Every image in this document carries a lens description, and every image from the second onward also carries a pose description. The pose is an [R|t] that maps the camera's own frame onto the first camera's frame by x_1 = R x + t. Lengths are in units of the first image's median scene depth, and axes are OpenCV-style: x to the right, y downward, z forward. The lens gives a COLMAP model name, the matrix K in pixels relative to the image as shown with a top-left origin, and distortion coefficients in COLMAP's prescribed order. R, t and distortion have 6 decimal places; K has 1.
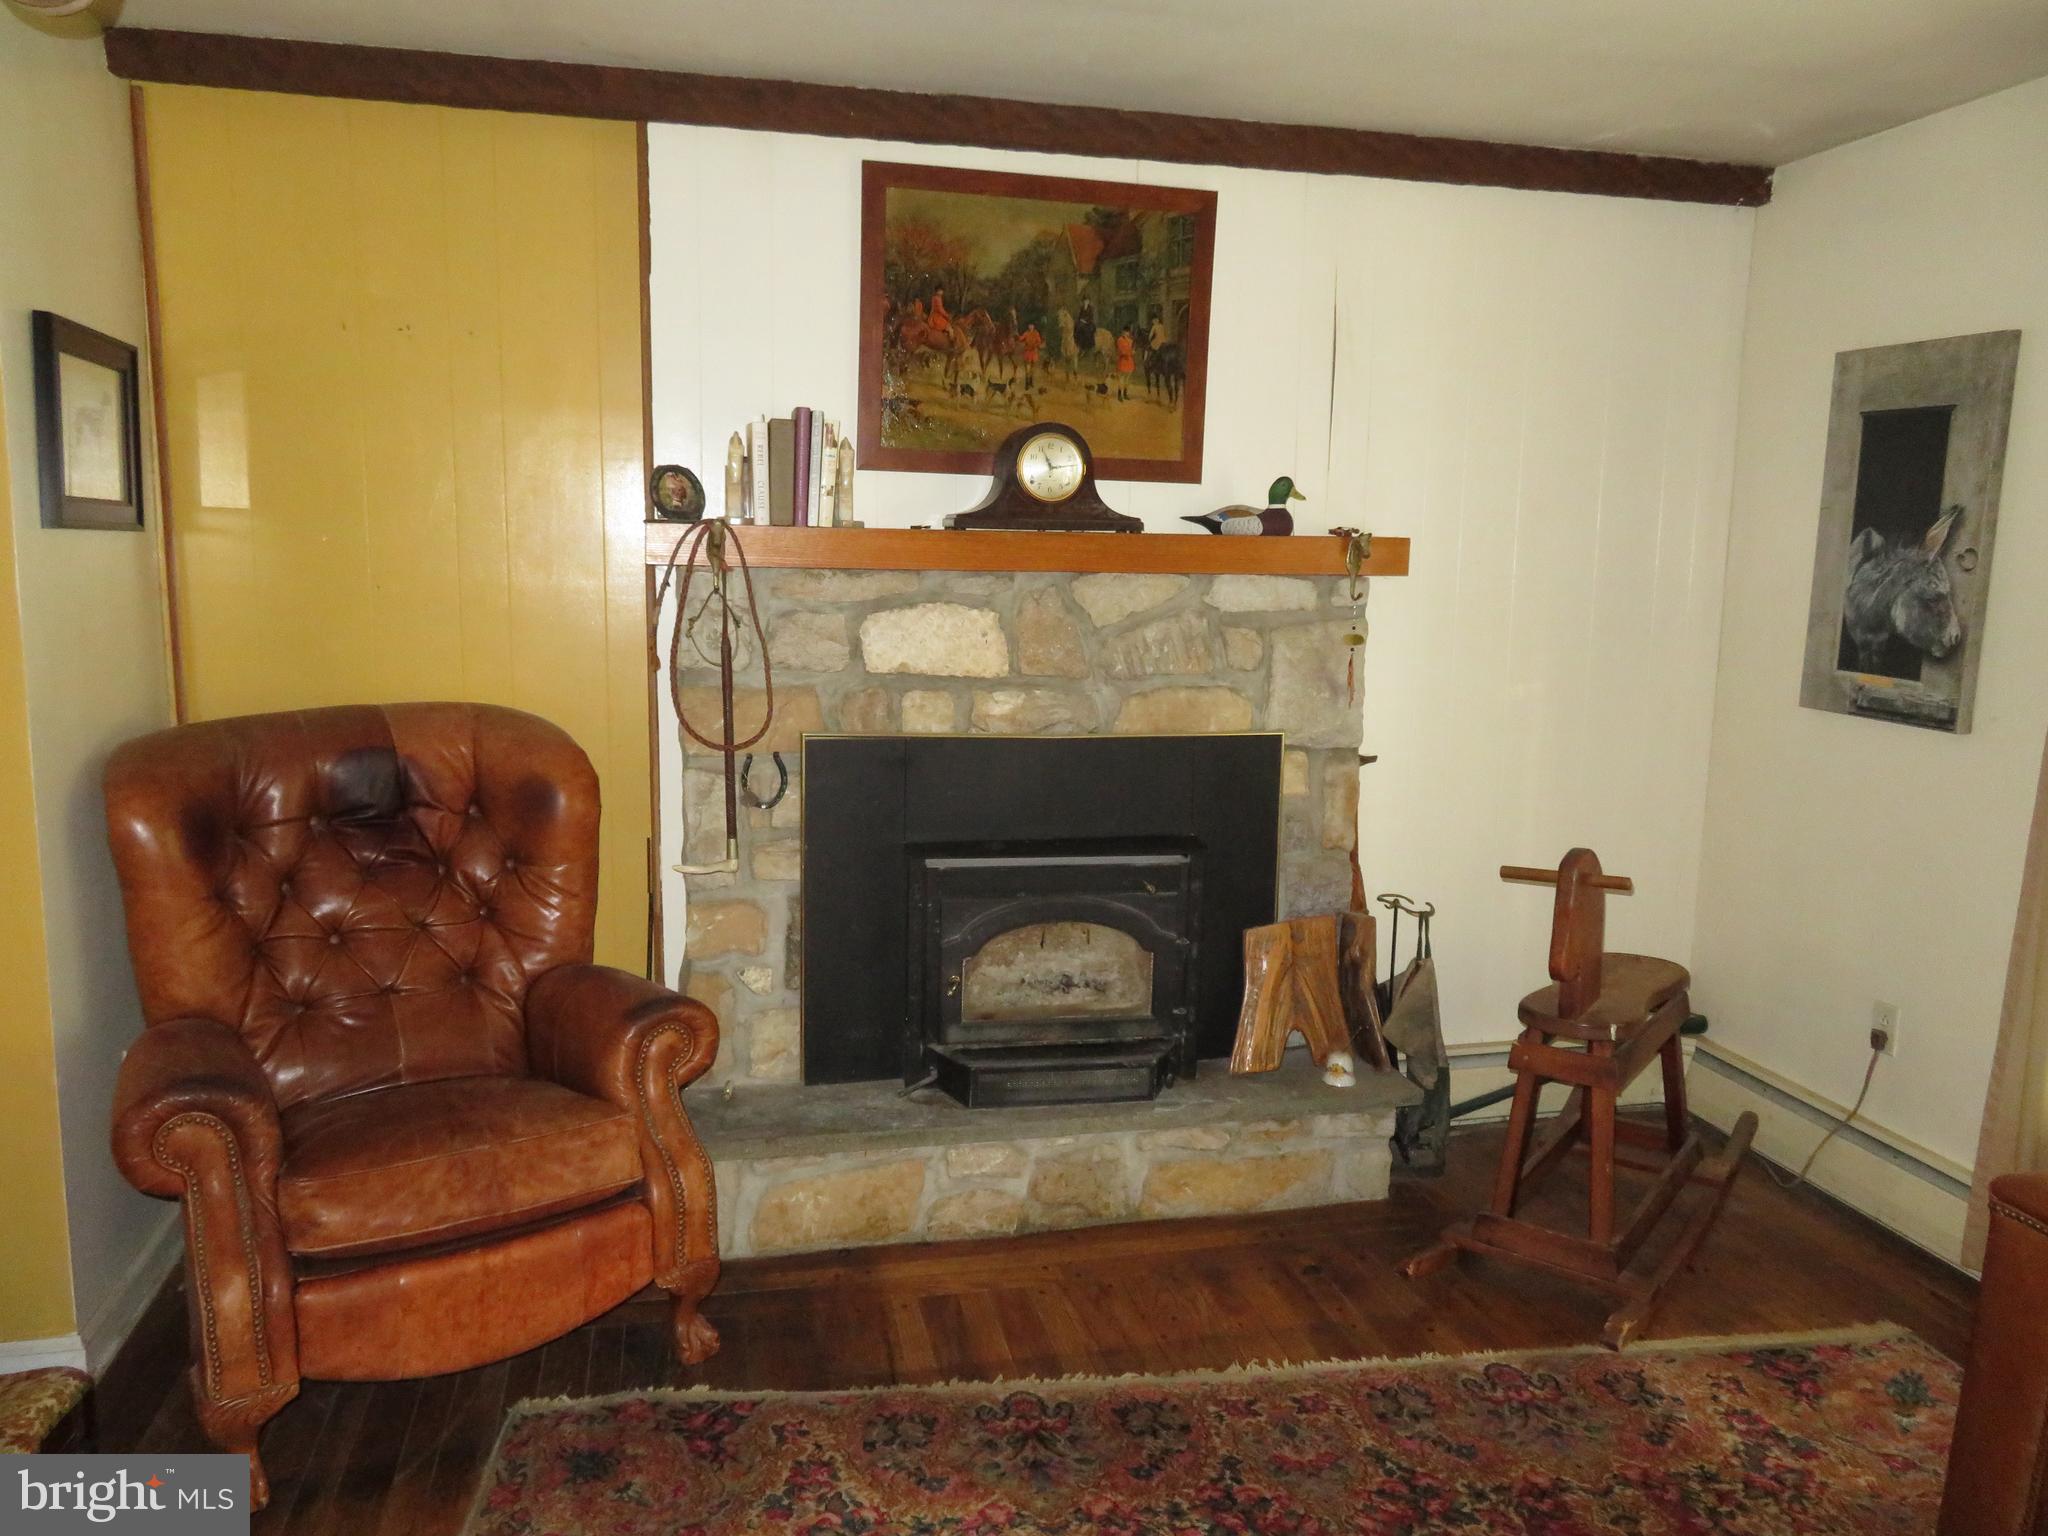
lens RADIAL K [[1465.7, 0, 1017.6], [0, 1465.7, 764.8], [0, 0, 1]] dist [-0.011276, 0.015405]
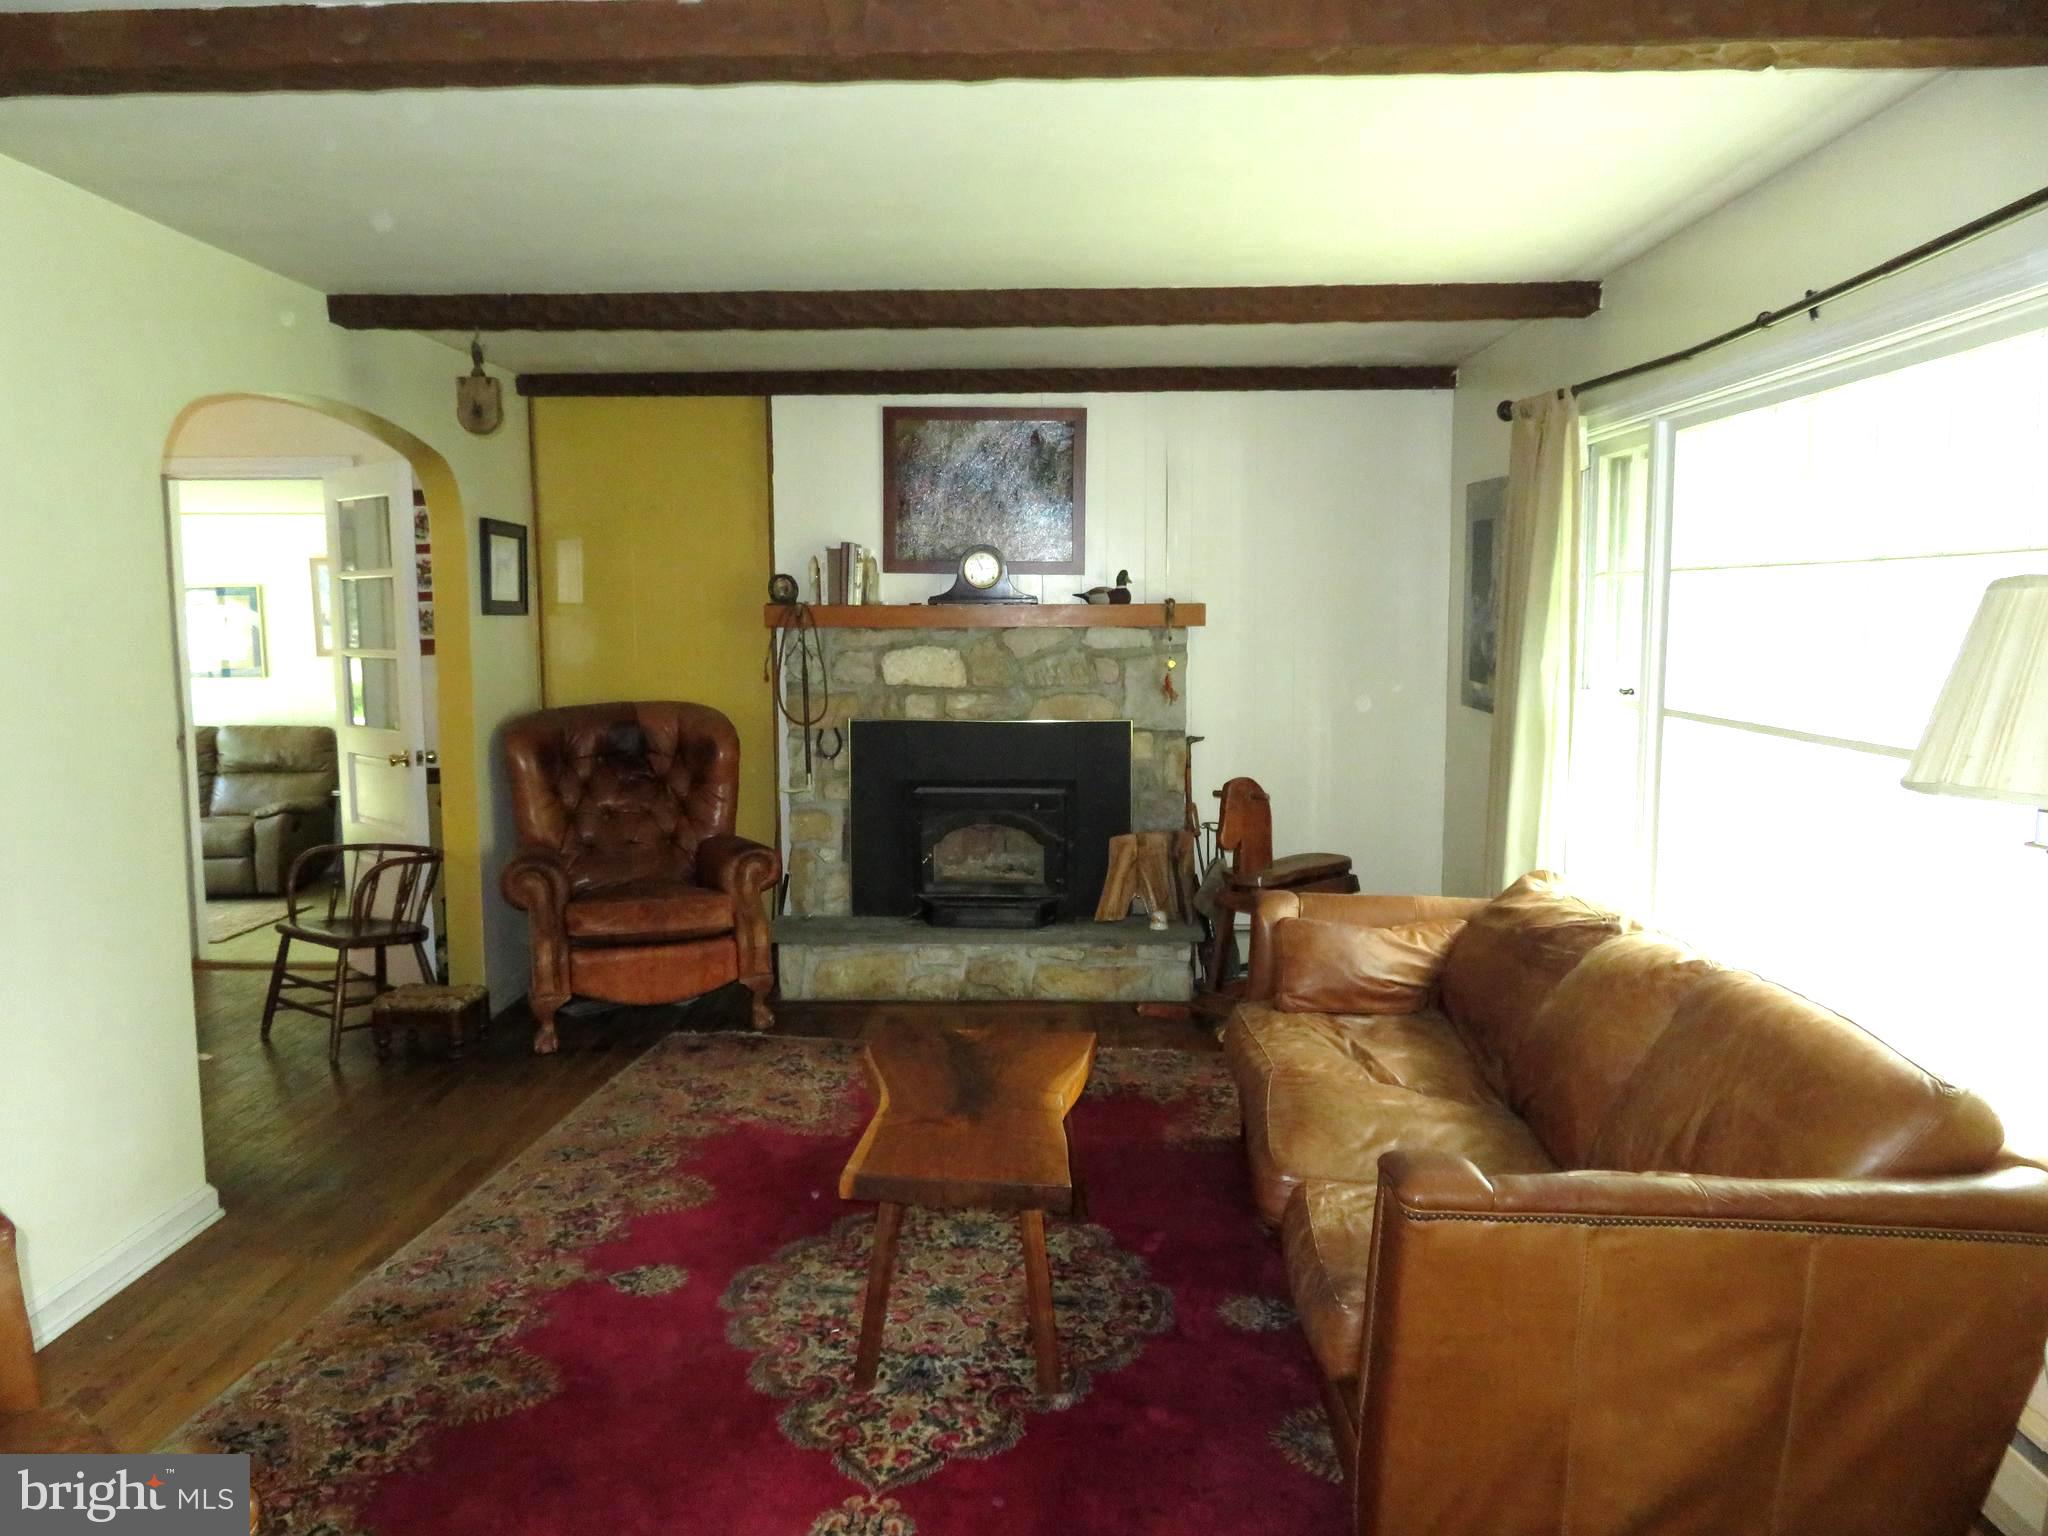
lens RADIAL K [[1465.7, 0, 1020.4], [0, 1465.7, 771.9], [0, 0, 1]] dist [-0.011276, 0.015405]
pose [[0.969859, 0.007225, -0.243561, 0.509880], [-0.016880, 0.999151, -0.037576, 0.112108], [0.243082, 0.040555, 0.969158, -0.720387]]
